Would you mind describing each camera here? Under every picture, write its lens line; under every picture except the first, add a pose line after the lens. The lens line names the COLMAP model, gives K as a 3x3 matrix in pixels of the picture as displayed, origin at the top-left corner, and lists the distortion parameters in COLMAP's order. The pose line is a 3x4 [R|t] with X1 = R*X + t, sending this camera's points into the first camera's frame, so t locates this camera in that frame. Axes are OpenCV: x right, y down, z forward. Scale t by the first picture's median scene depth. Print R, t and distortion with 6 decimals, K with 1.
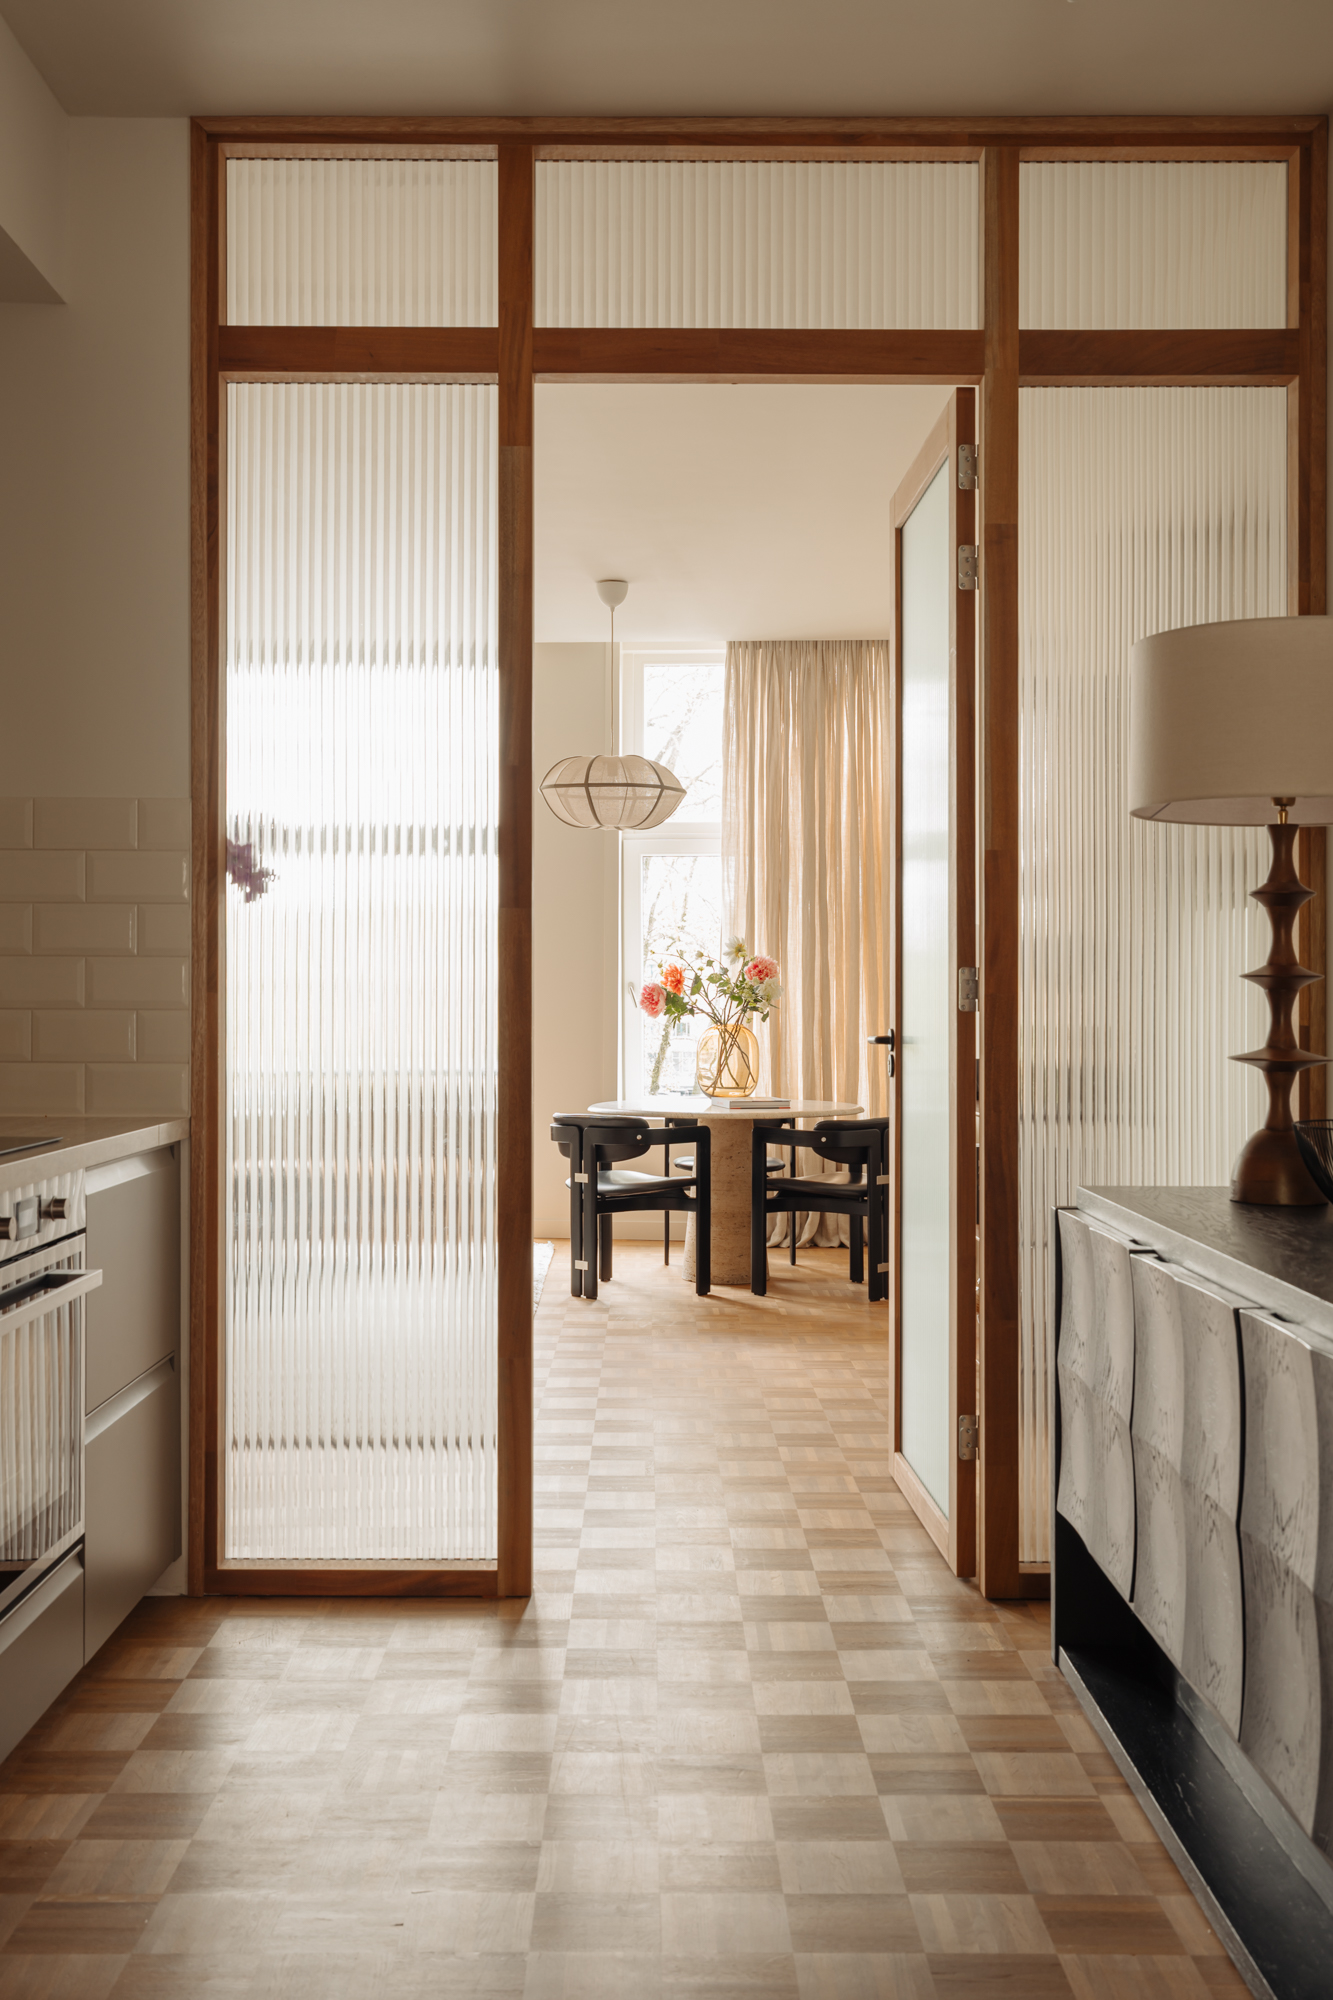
lens RADIAL K [[2034.7, 0, 663.4], [0, 2034.7, 999.4], [0, 0, 1]] dist [0.010931, 0.026090]
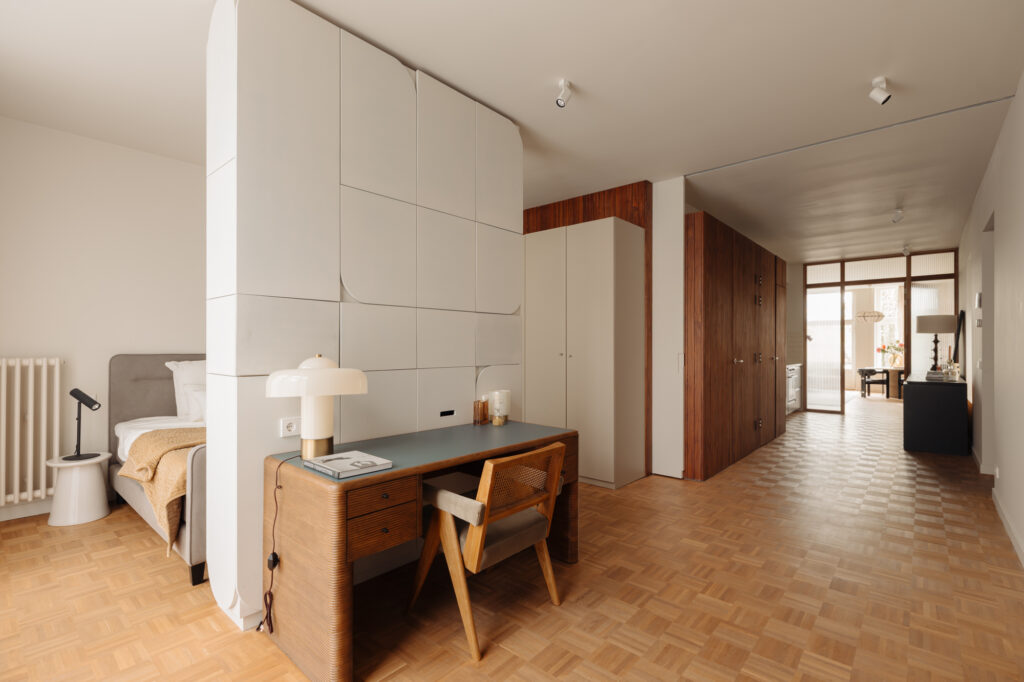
lens RADIAL K [[467.3, 0, 512.0], [0, 467.3, 341.0], [0, 0, 1]] dist [-0.001547, 0.000572]
pose [[0.748791, -0.007324, -0.662766, 0.215925], [-0.000696, 0.999930, -0.011835, -0.021725], [0.662806, 0.009323, 0.748733, -1.652340]]
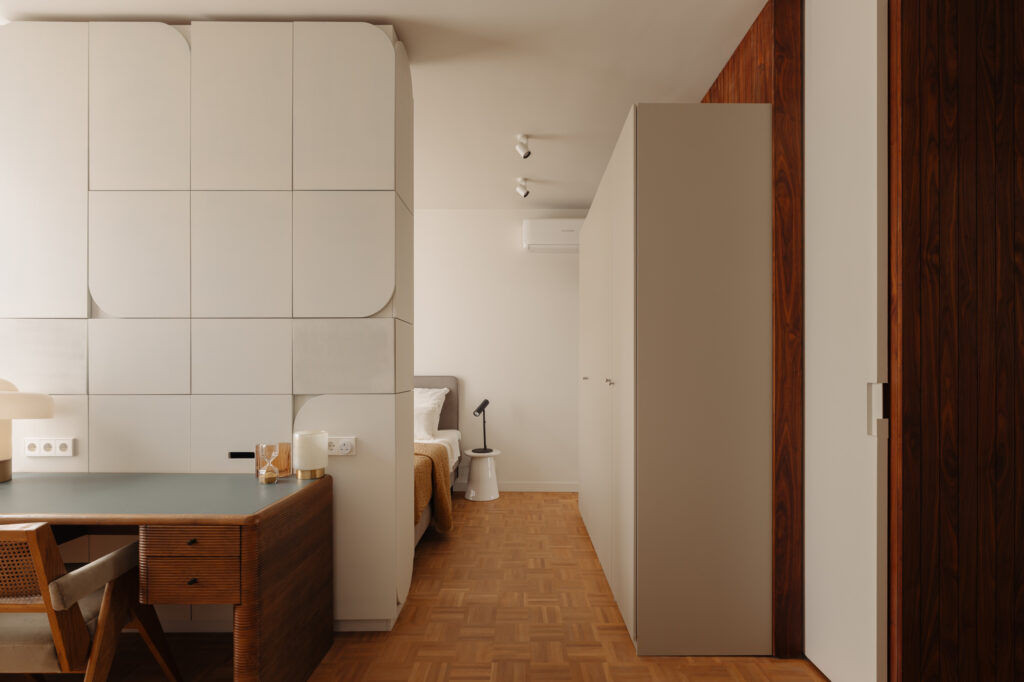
lens RADIAL K [[487.0, 0, 514.8], [0, 487.0, 368.6], [0, 0, 1]] dist [-0.003240, -0.000554]
pose [[0.002402, -0.003513, -0.999991, 0.232062], [-0.000971, 0.999993, -0.003516, -0.018170], [0.999997, 0.000979, 0.002399, -0.867910]]
